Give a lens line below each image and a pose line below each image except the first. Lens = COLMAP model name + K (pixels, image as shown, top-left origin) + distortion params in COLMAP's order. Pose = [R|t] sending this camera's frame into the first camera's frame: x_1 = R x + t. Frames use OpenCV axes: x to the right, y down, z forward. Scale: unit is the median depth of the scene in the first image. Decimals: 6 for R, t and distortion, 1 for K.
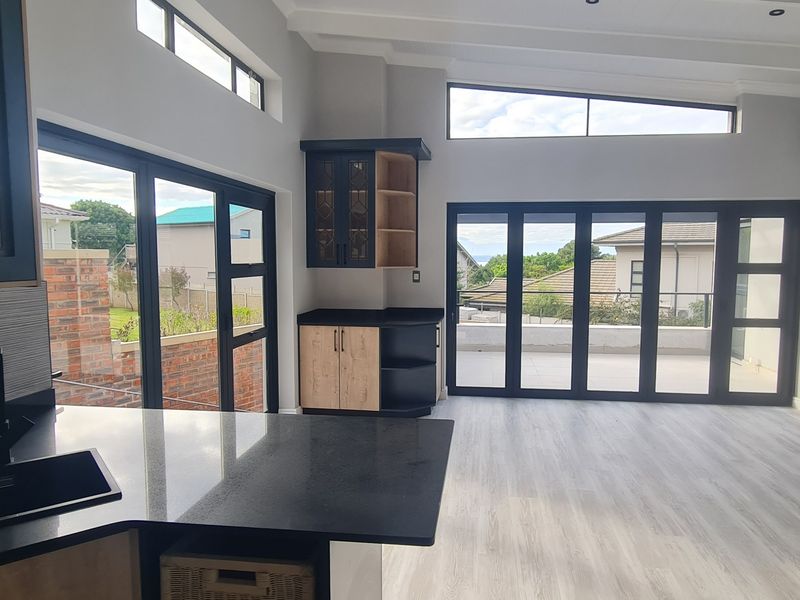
lens RADIAL K [[562.0, 0, 405.6], [0, 562.0, 302.2], [0, 0, 1]] dist [0.003790, -0.007456]
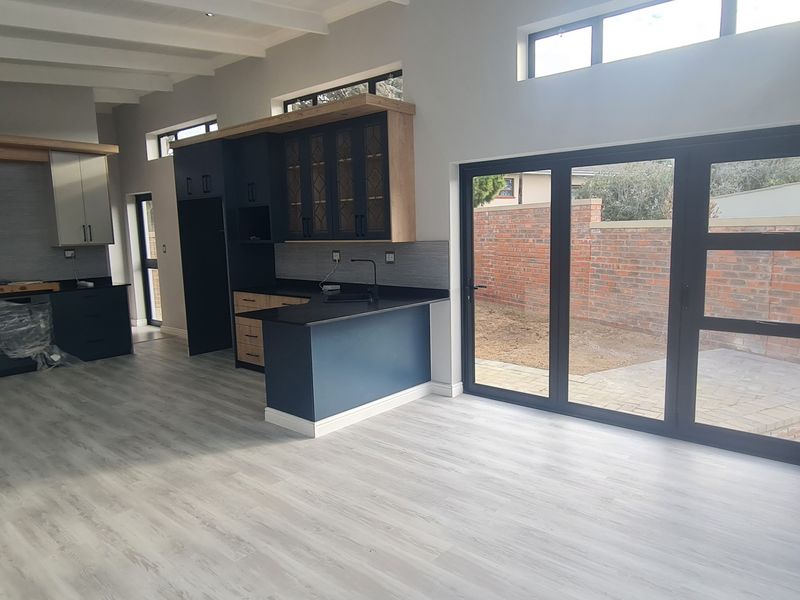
lens RADIAL K [[562.0, 0, 404.9], [0, 562.0, 299.4], [0, 0, 1]] dist [0.003790, -0.007456]
pose [[-0.568501, 0.100015, -0.816580, 0.954851], [-0.051966, 0.986235, 0.156973, -0.110527], [0.821040, 0.131674, -0.555478, 1.571609]]
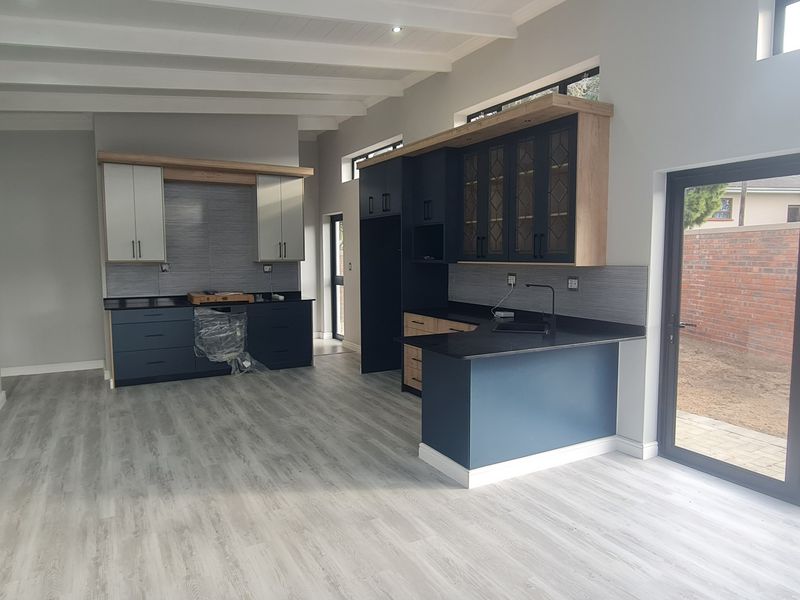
lens RADIAL K [[562.0, 0, 403.8], [0, 562.0, 303.6], [0, 0, 1]] dist [0.003790, -0.007456]
pose [[-0.805110, 0.037789, -0.591920, 0.796797], [-0.058746, 0.987981, 0.142979, -0.097947], [0.590209, 0.149887, -0.793213, 1.479496]]
